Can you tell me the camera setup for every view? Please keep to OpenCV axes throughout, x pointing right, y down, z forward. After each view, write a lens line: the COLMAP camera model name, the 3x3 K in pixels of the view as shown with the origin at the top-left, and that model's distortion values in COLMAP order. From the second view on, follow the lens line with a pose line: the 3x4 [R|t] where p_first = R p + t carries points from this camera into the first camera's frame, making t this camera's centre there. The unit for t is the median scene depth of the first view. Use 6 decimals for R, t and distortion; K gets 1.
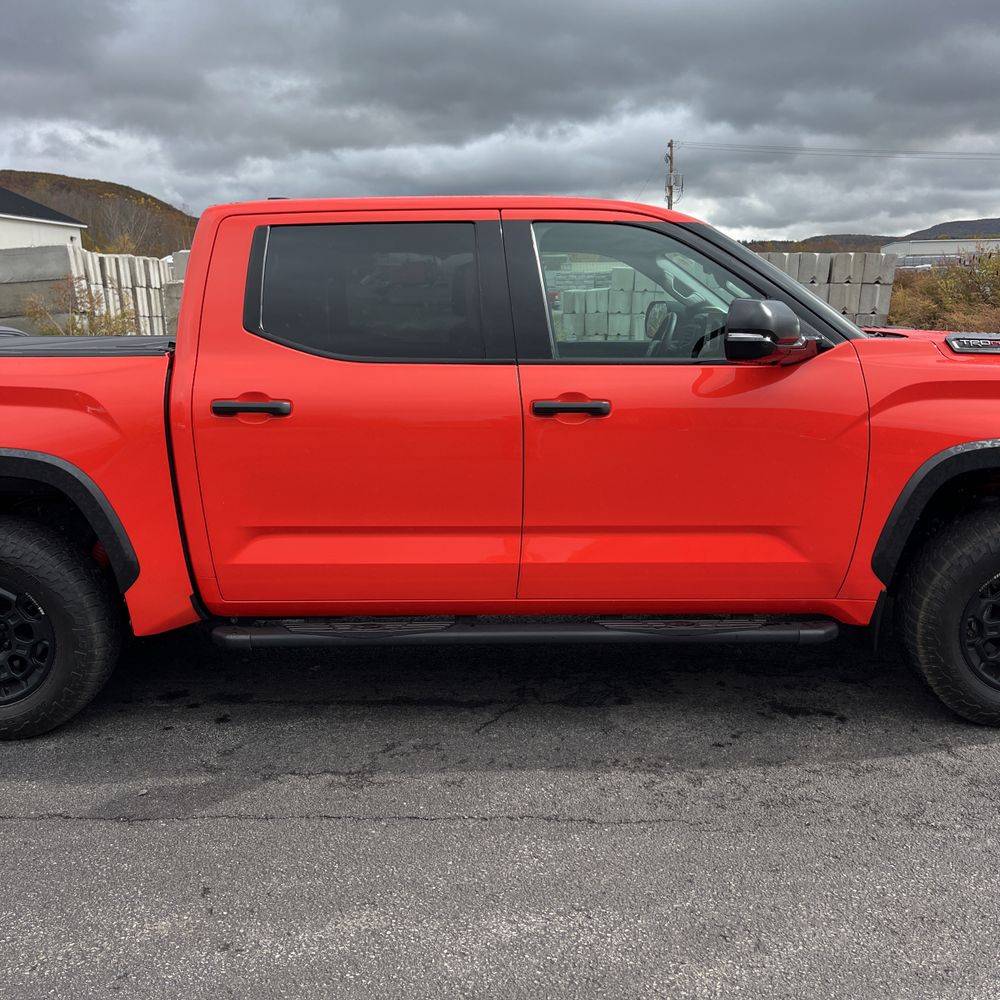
lens RADIAL K [[994.0, 0, 506.7], [0, 994.0, 521.7], [0, 0, 1]] dist [0.088256, -0.142293]
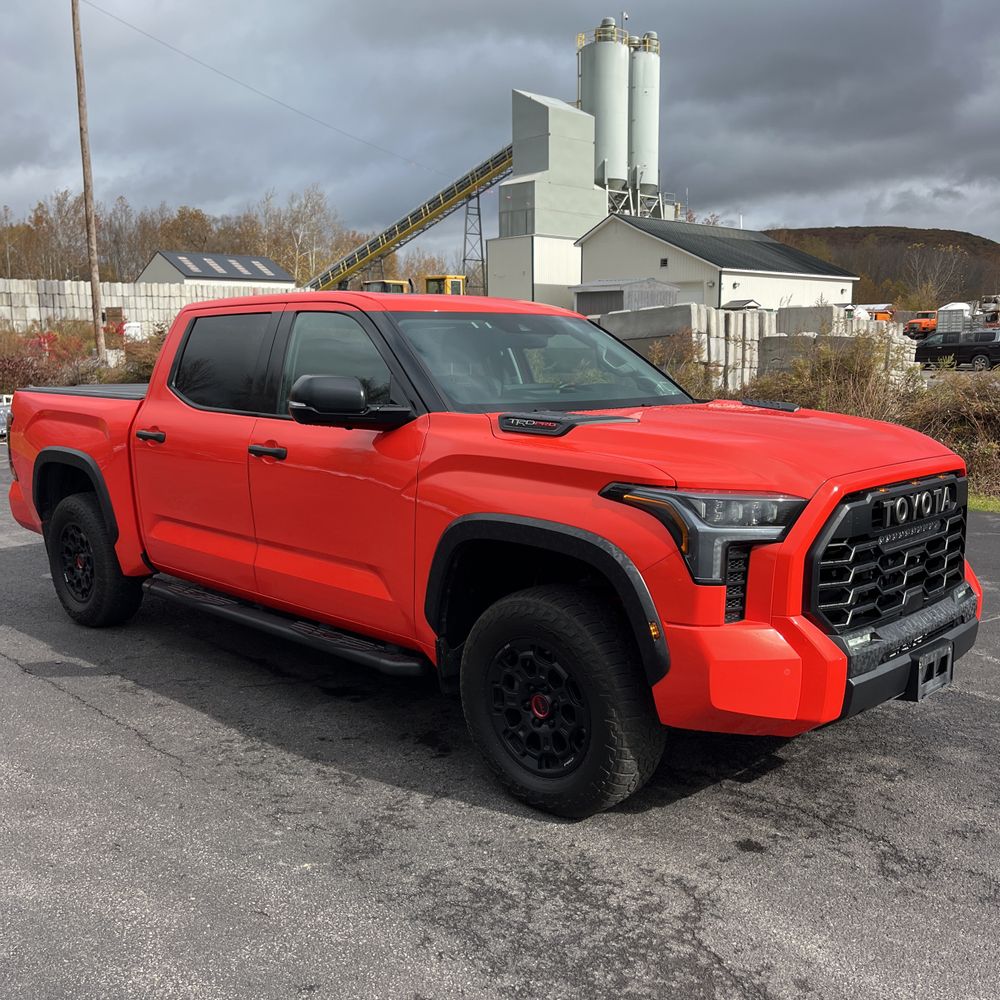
lens RADIAL K [[1000.3, 0, 516.0], [0, 1000.3, 502.3], [0, 0, 1]] dist [0.034854, -0.022959]
pose [[0.732495, 0.110128, -0.671805, 1.120398], [-0.152214, 0.988340, -0.003948, -0.085962], [0.663537, 0.105150, 0.740717, 0.221248]]
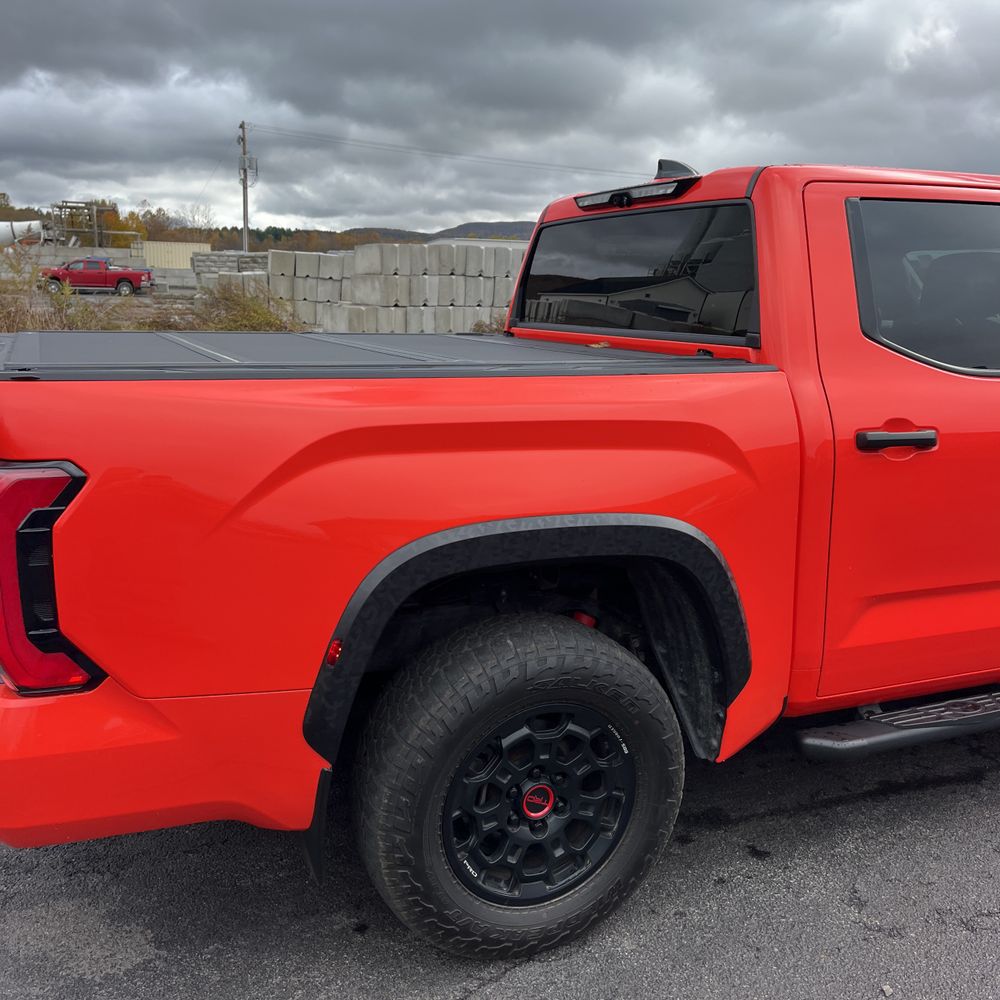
lens RADIAL K [[1010.1, 0, 493.7], [0, 1010.1, 503.2], [0, 0, 1]] dist [0.020826, -0.007536]
pose [[0.913448, -0.055715, 0.403124, -0.785694], [0.058602, 0.998268, 0.005182, -0.082123], [-0.402714, 0.018890, 0.915131, 0.397440]]
